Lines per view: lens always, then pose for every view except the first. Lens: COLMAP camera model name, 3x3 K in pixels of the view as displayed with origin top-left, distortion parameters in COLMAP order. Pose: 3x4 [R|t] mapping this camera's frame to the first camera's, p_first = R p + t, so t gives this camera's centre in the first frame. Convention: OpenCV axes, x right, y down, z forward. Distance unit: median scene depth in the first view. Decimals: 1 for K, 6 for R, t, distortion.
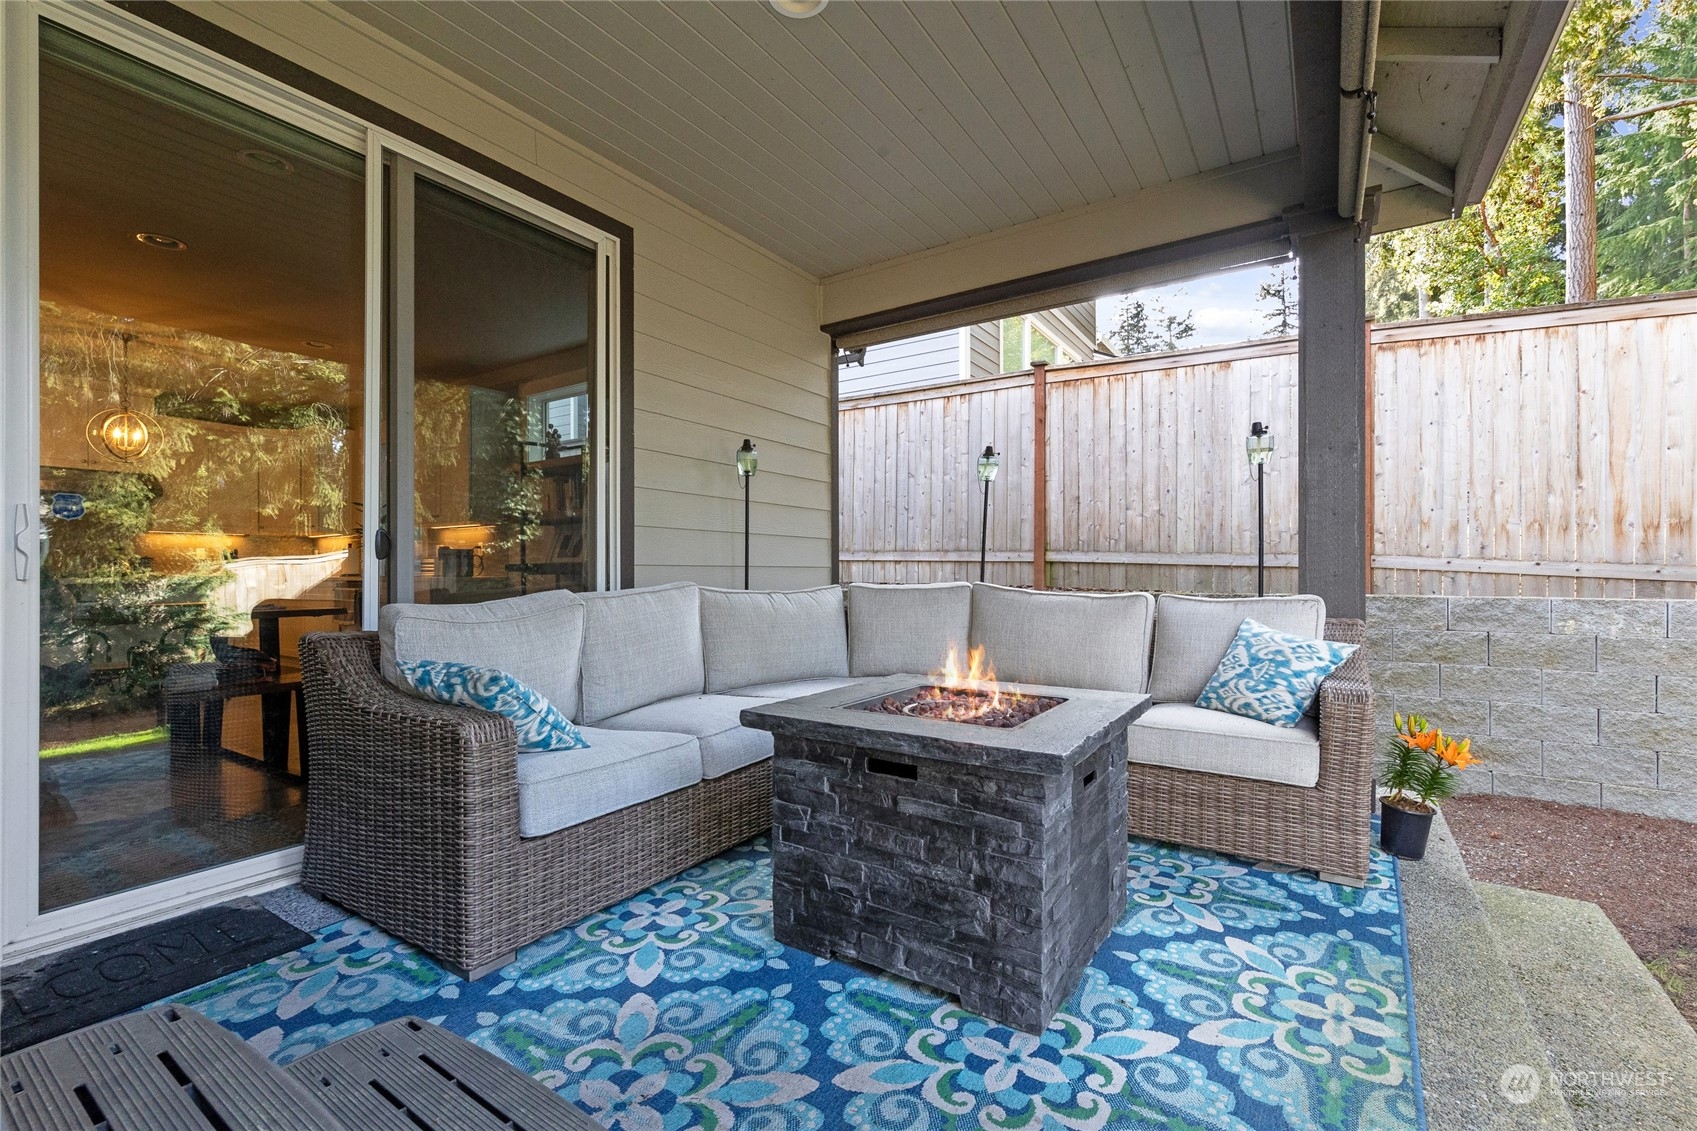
lens RADIAL K [[728.0, 0, 848.5], [0, 728.0, 565.5], [0, 0, 1]] dist [0.000803, 0.000076]
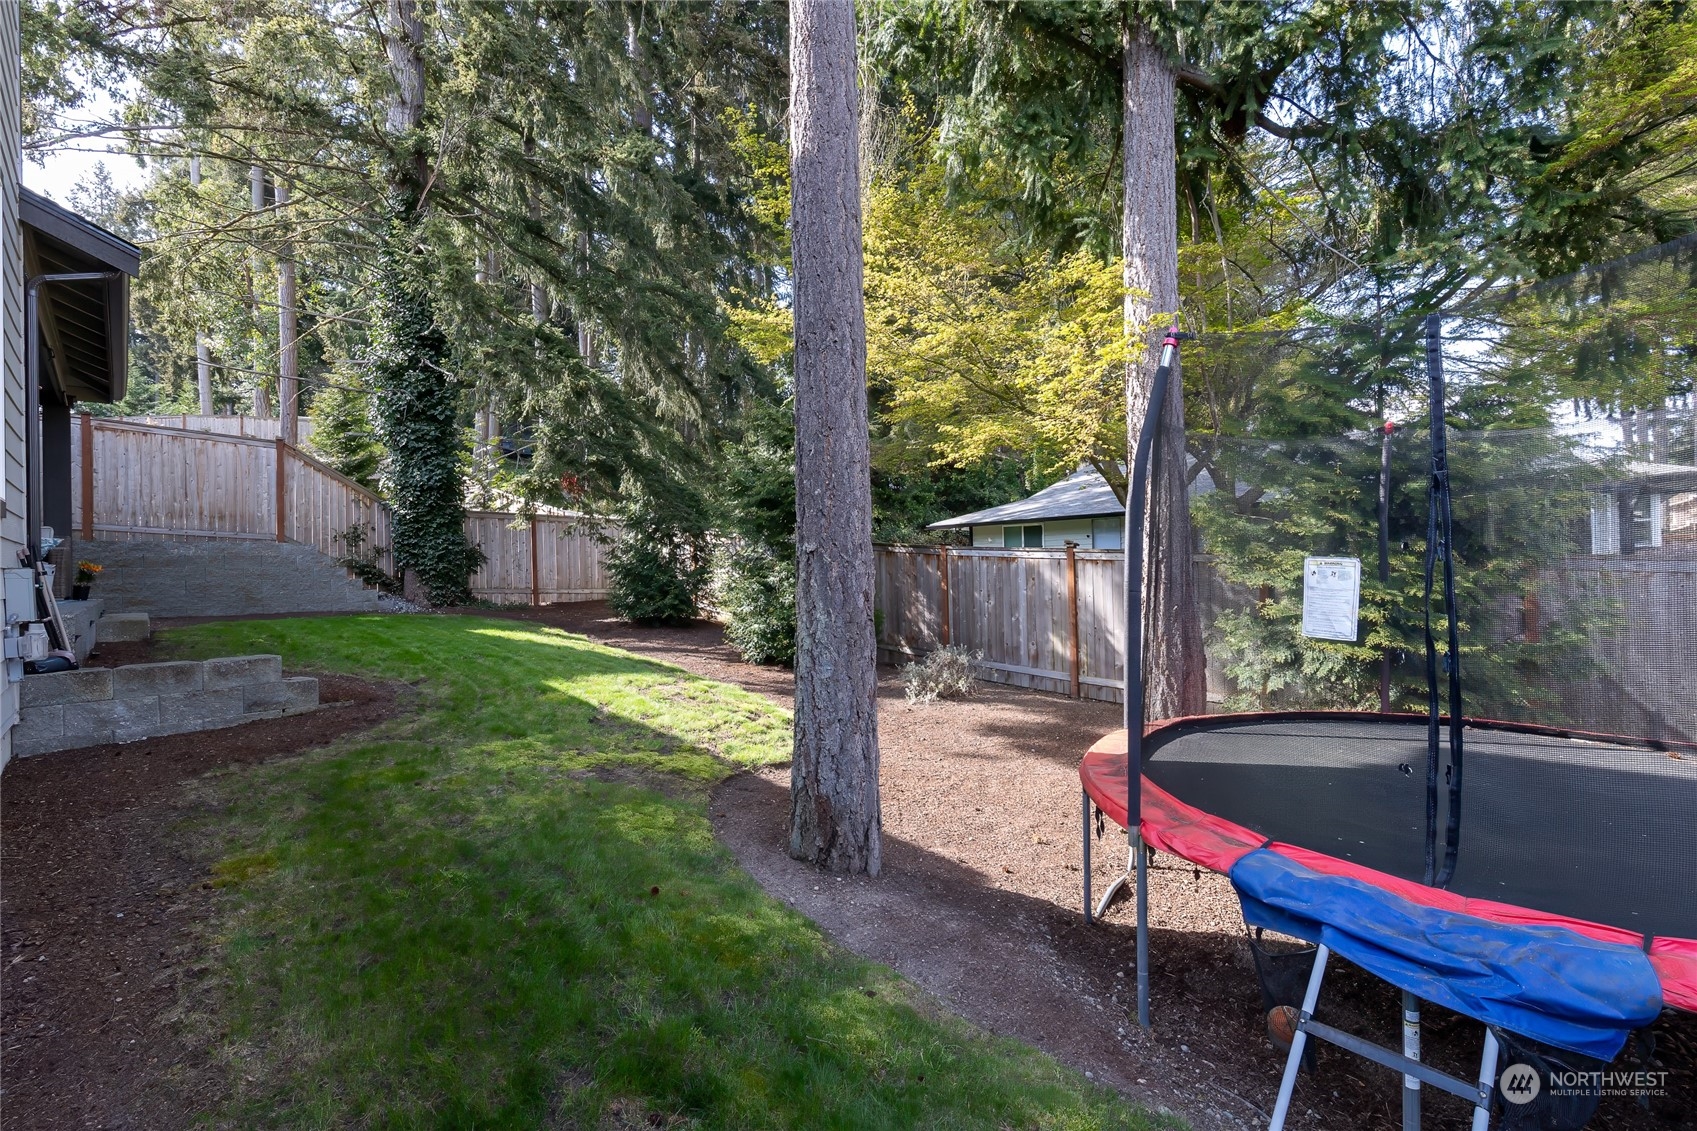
lens RADIAL K [[728.0, 0, 848.5], [0, 728.0, 565.5], [0, 0, 1]] dist [0.000803, 0.000076]
pose [[0.200776, -0.006282, 0.979617, -0.476002], [0.004084, 0.999976, 0.005576, 0.053286], [-0.979629, 0.002882, 0.200797, -0.817534]]
